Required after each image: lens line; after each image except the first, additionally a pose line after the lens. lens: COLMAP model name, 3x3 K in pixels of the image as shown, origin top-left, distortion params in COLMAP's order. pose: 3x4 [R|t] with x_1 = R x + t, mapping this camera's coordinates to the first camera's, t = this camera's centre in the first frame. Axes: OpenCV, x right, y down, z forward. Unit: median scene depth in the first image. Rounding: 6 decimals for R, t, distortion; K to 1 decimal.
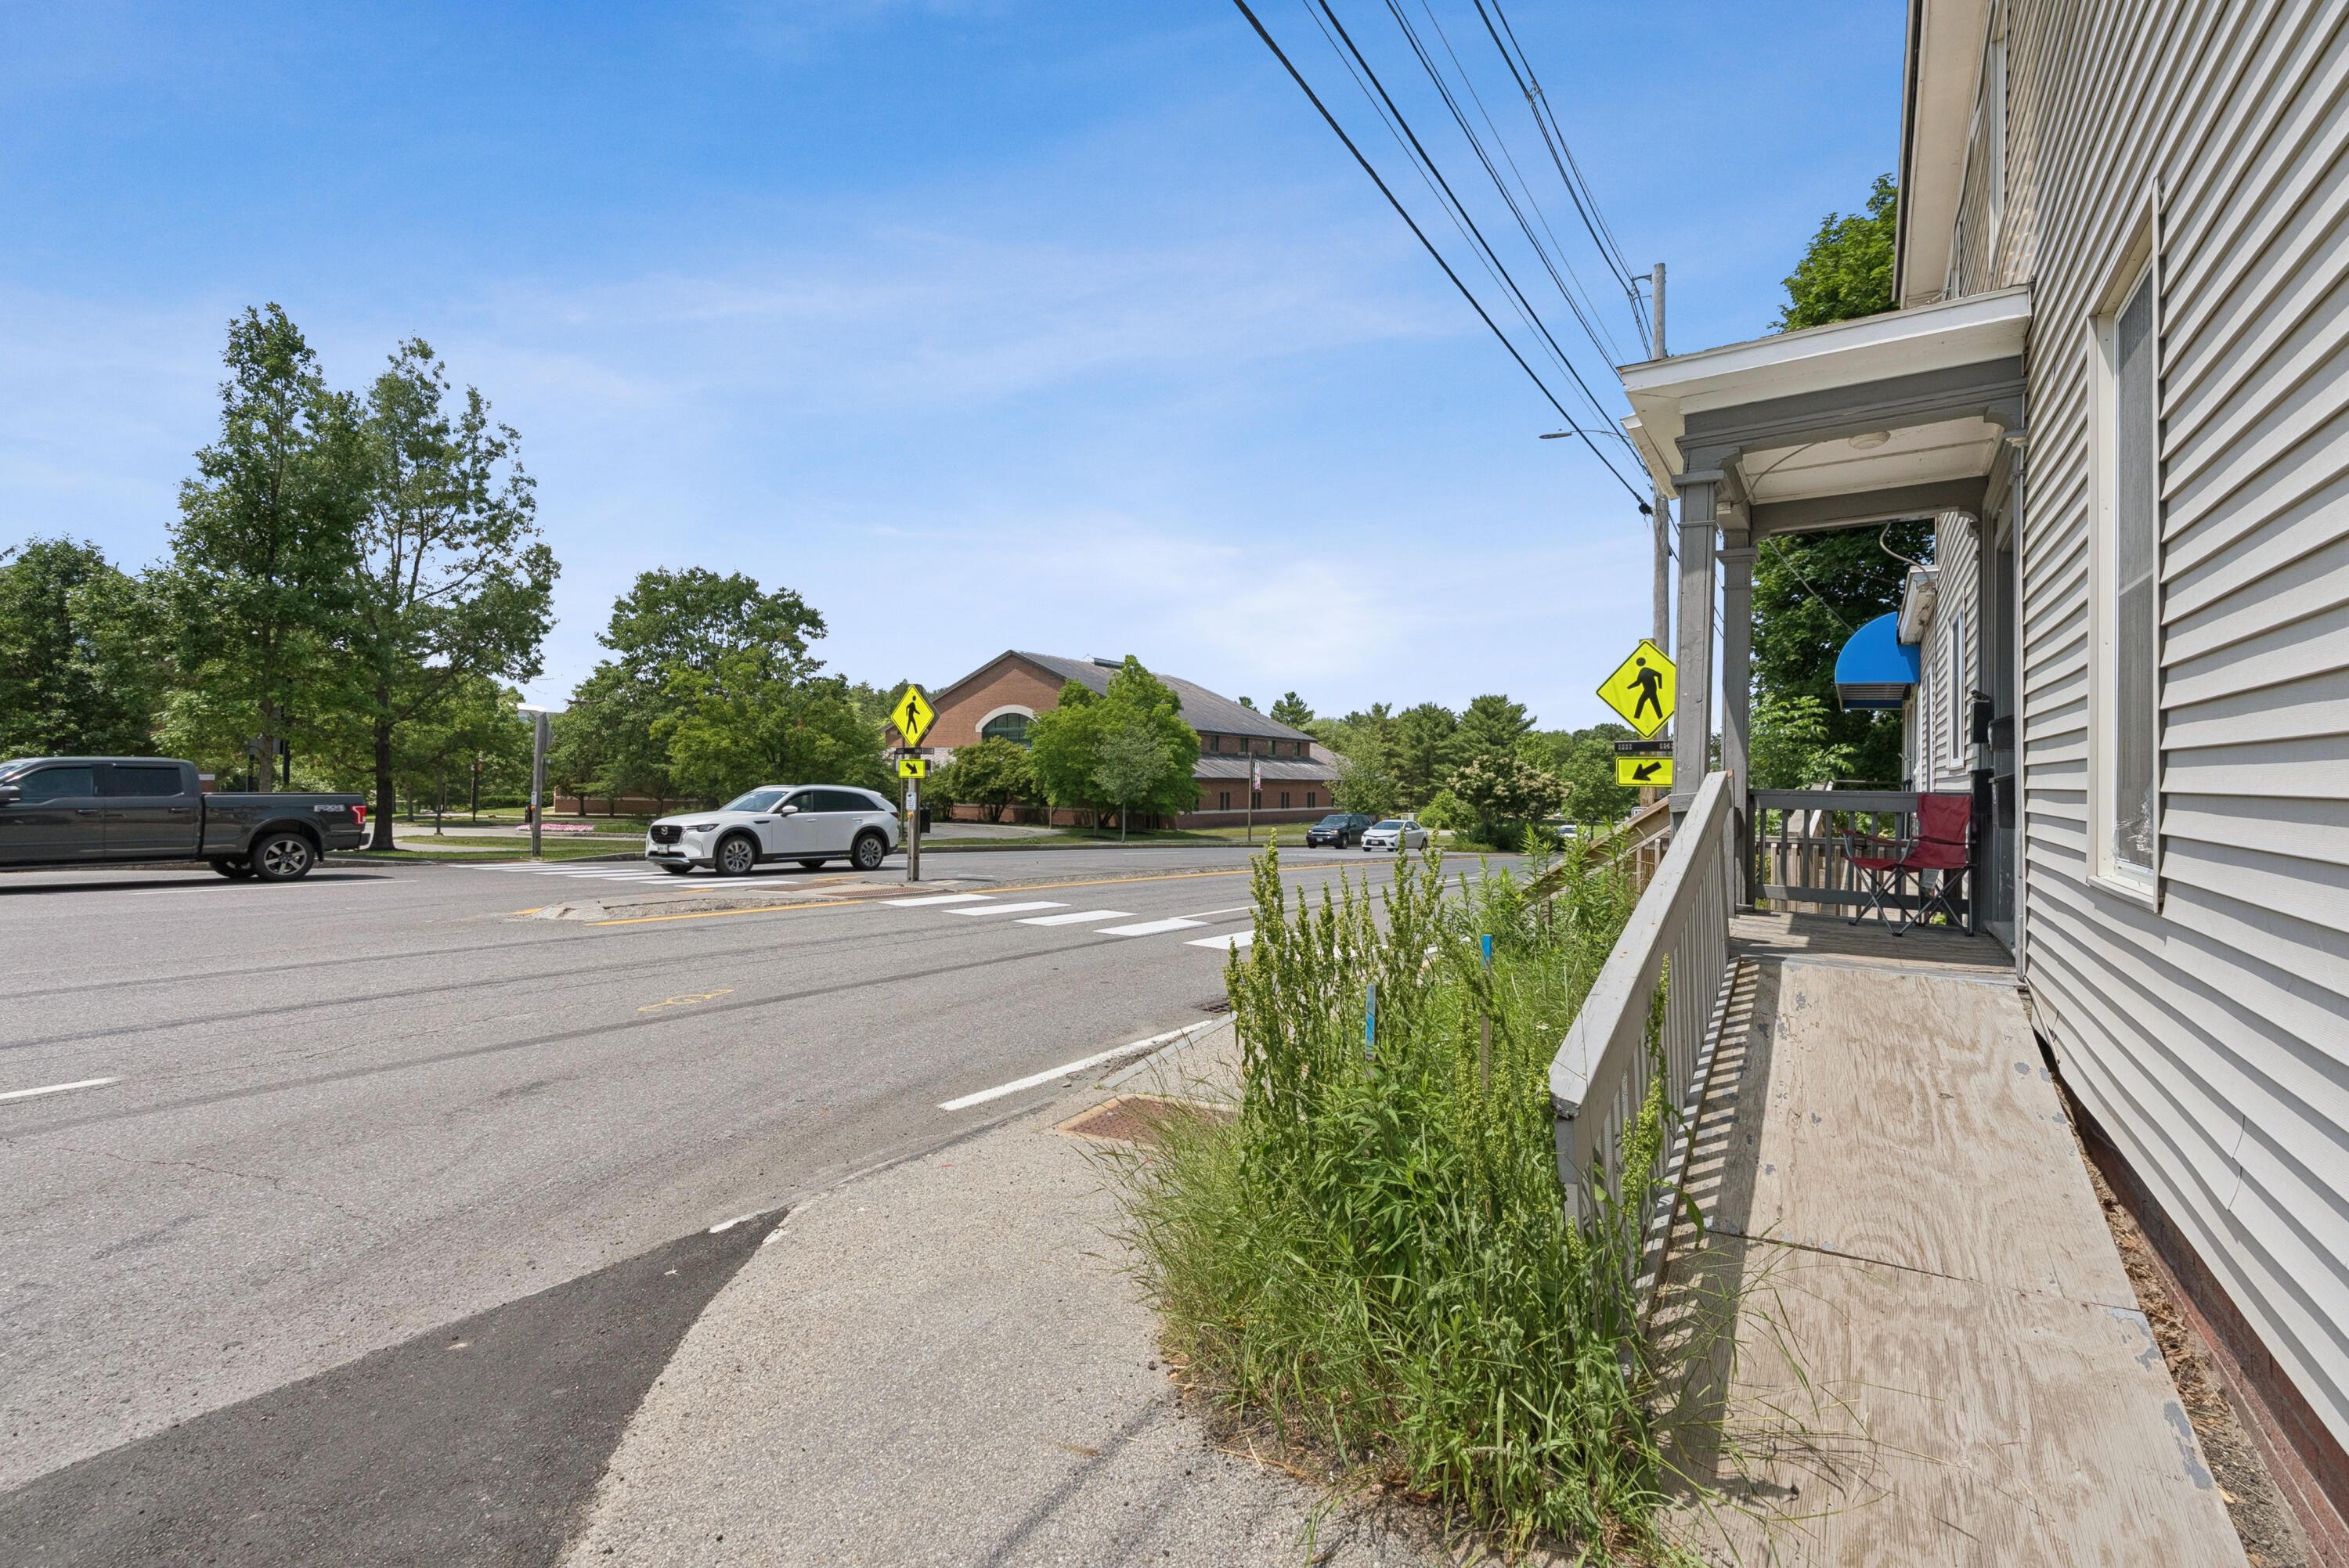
lens RADIAL K [[1073.4, 0, 1178.9], [0, 1073.4, 771.5], [0, 0, 1]] dist [-0.009345, 0.006142]
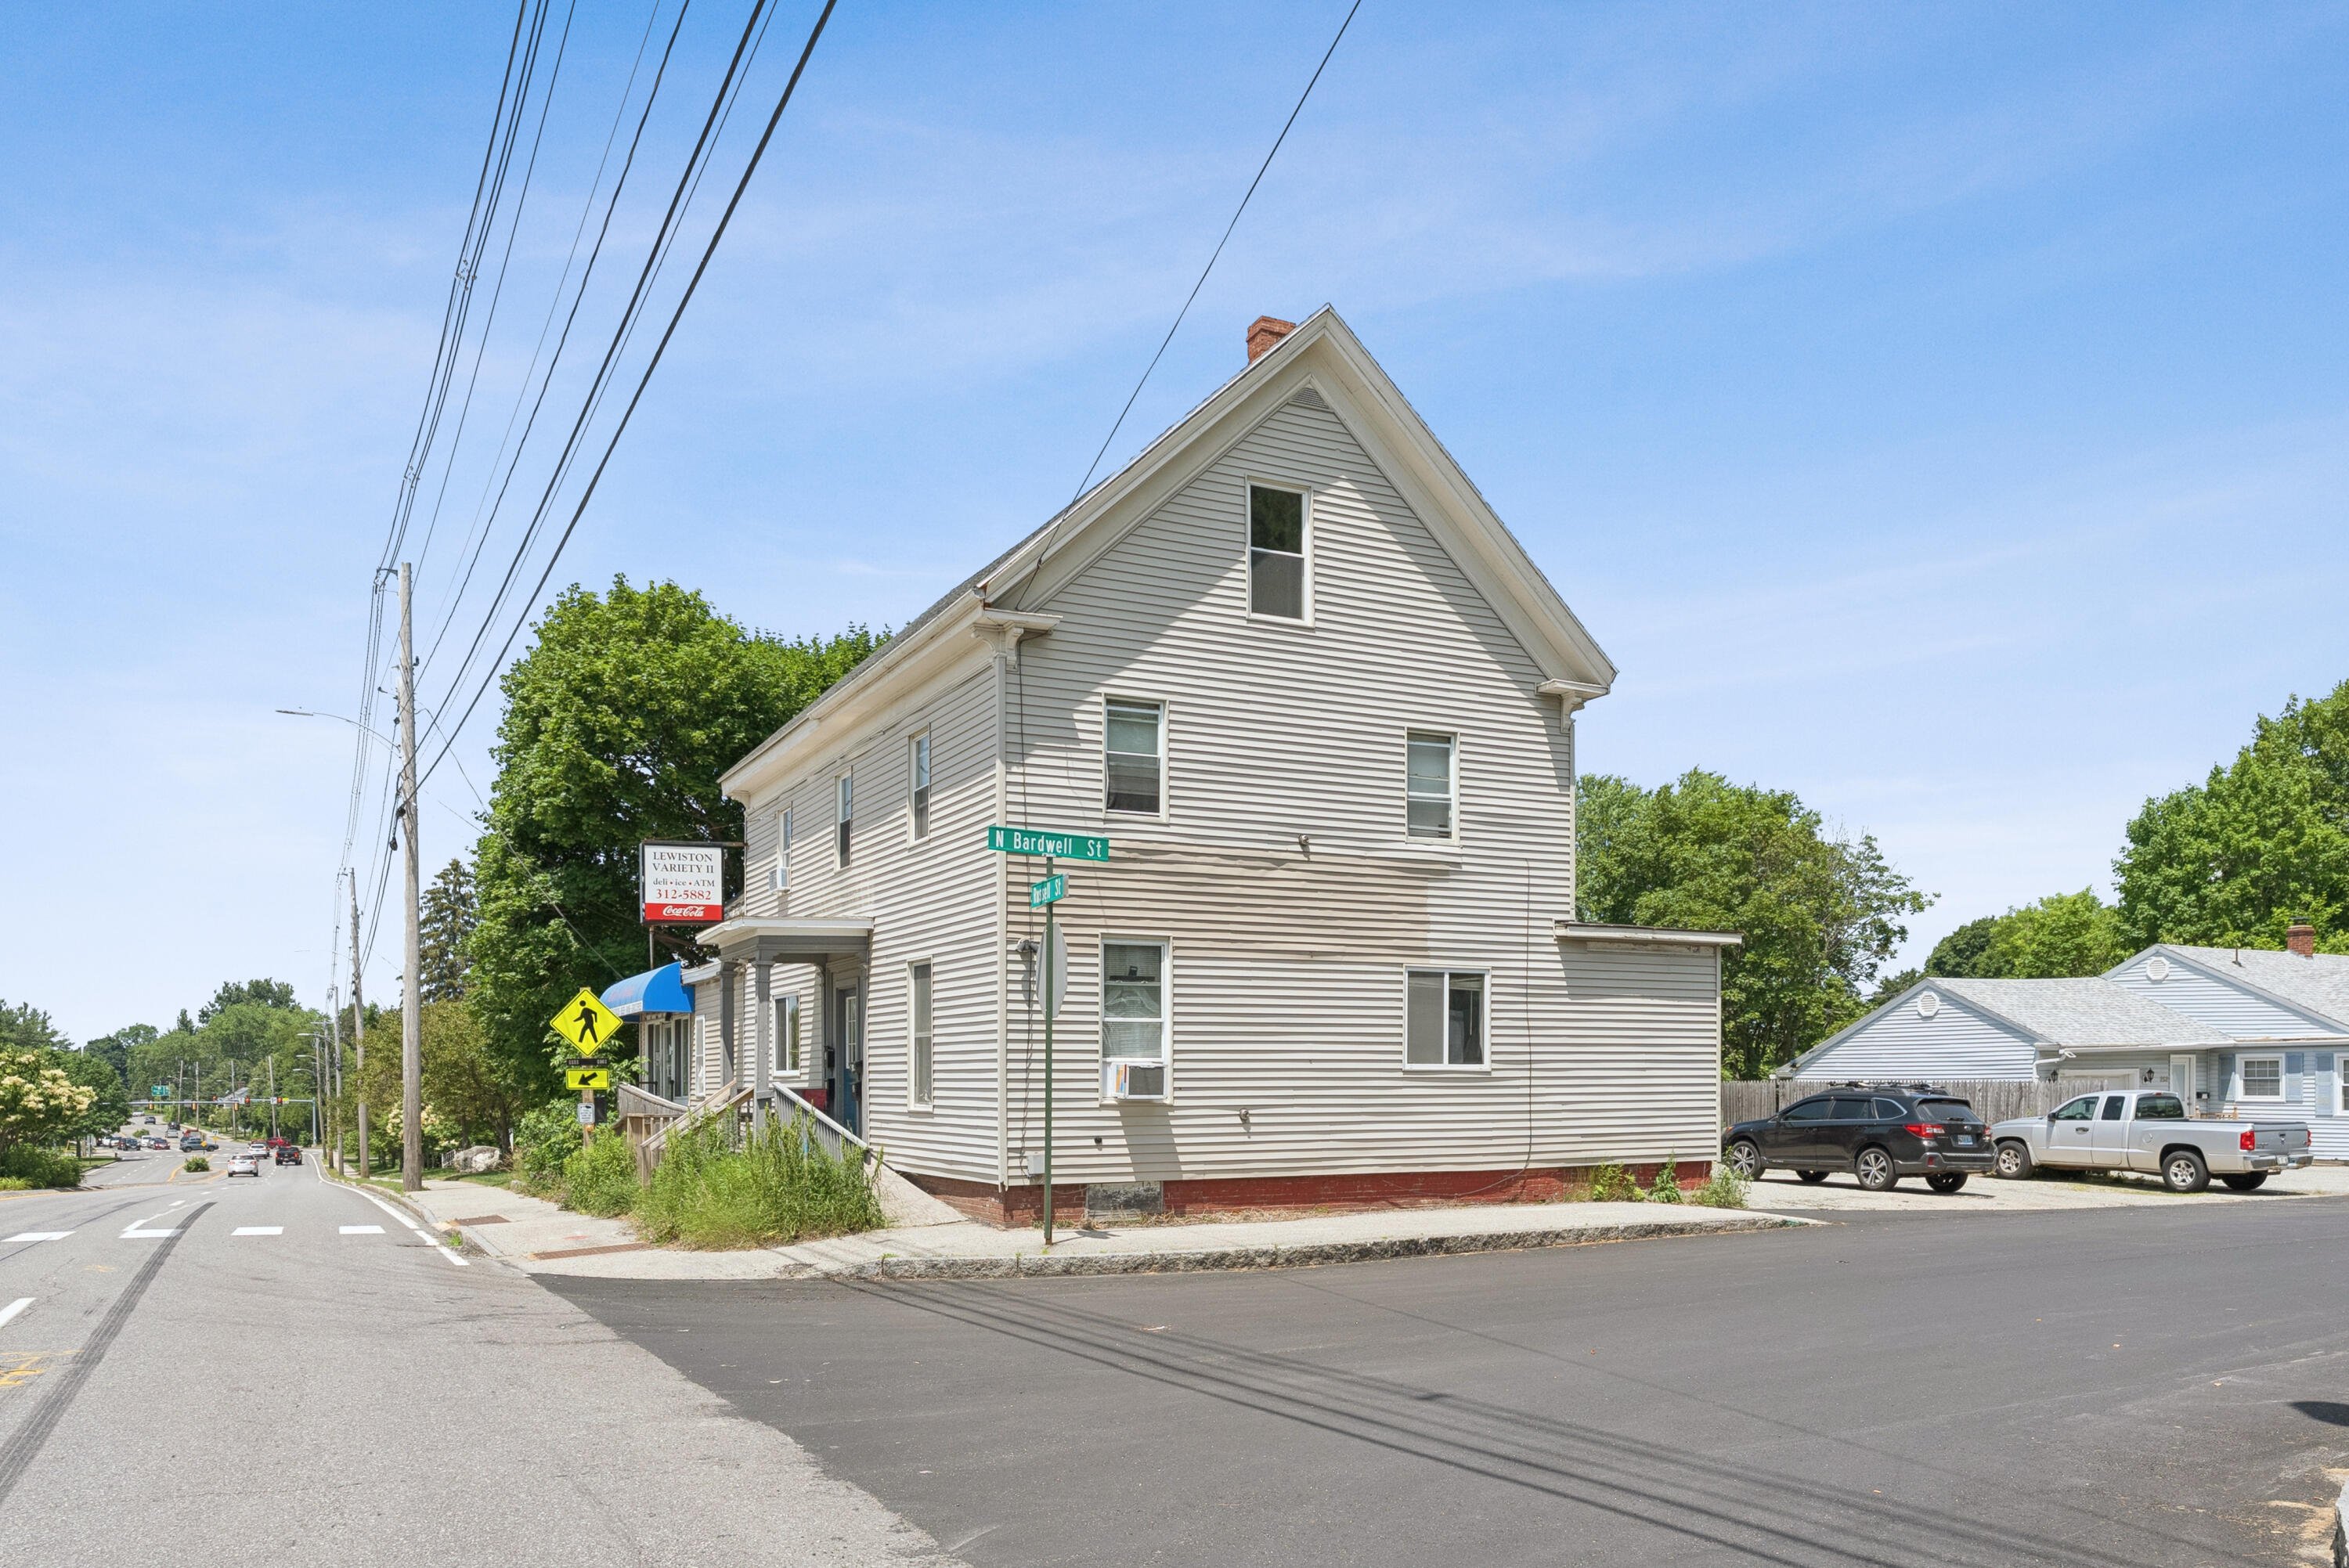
lens RADIAL K [[1668.4, 0, 1174.5], [0, 1668.4, 784.0], [0, 0, 1]] dist [0.001816, 0.003117]
pose [[0.495961, 0.139997, 0.856985, -1.166538], [0.004333, 0.986507, -0.163664, -0.020789], [-0.868334, 0.084884, 0.488662, -0.843230]]
